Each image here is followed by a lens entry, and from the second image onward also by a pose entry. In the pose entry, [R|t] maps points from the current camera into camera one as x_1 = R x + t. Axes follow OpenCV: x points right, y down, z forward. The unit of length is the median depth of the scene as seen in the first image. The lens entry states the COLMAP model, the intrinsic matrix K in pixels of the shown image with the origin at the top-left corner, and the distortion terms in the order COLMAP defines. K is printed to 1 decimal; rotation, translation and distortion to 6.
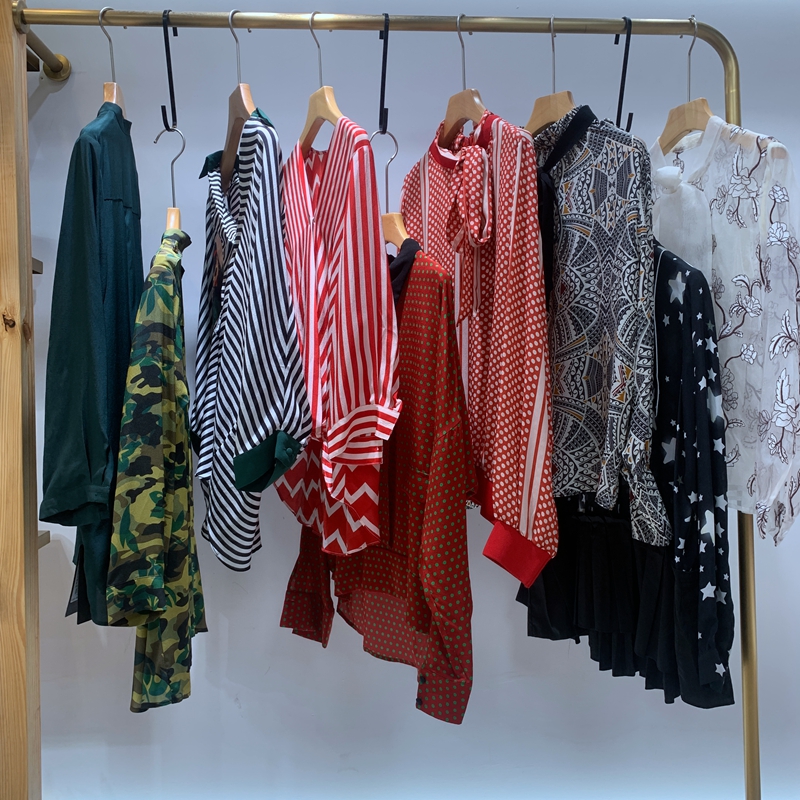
lens RADIAL K [[749.6, 0, 400.1], [0, 749.6, 394.5], [0, 0, 1]] dist [0.004715, 0.000000]
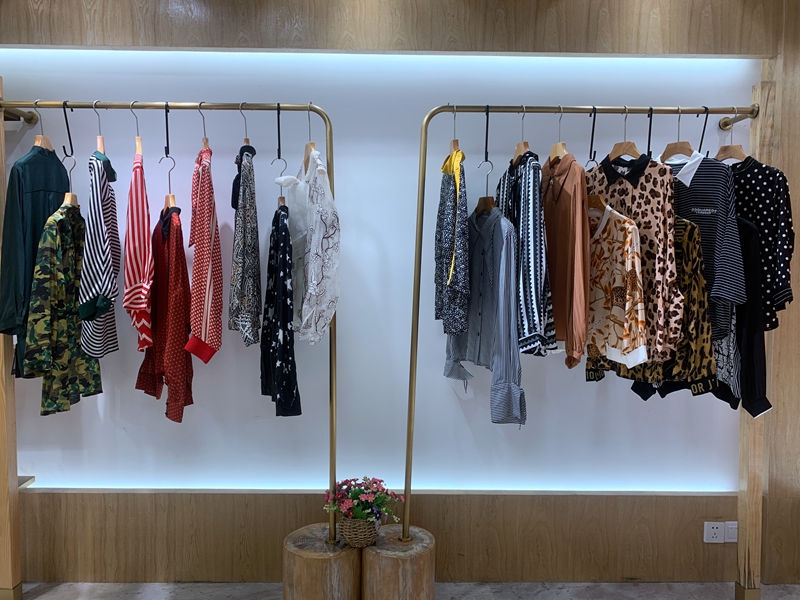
lens RADIAL K [[606.9, 0, 414.1], [0, 606.9, 295.4], [0, 0, 1]] dist [0.008404, -0.001094]
pose [[0.997753, 0.006611, -0.066678, 0.920360], [-0.004702, 0.999576, 0.028752, -0.006291], [0.066840, -0.028374, 0.997360, -0.790274]]
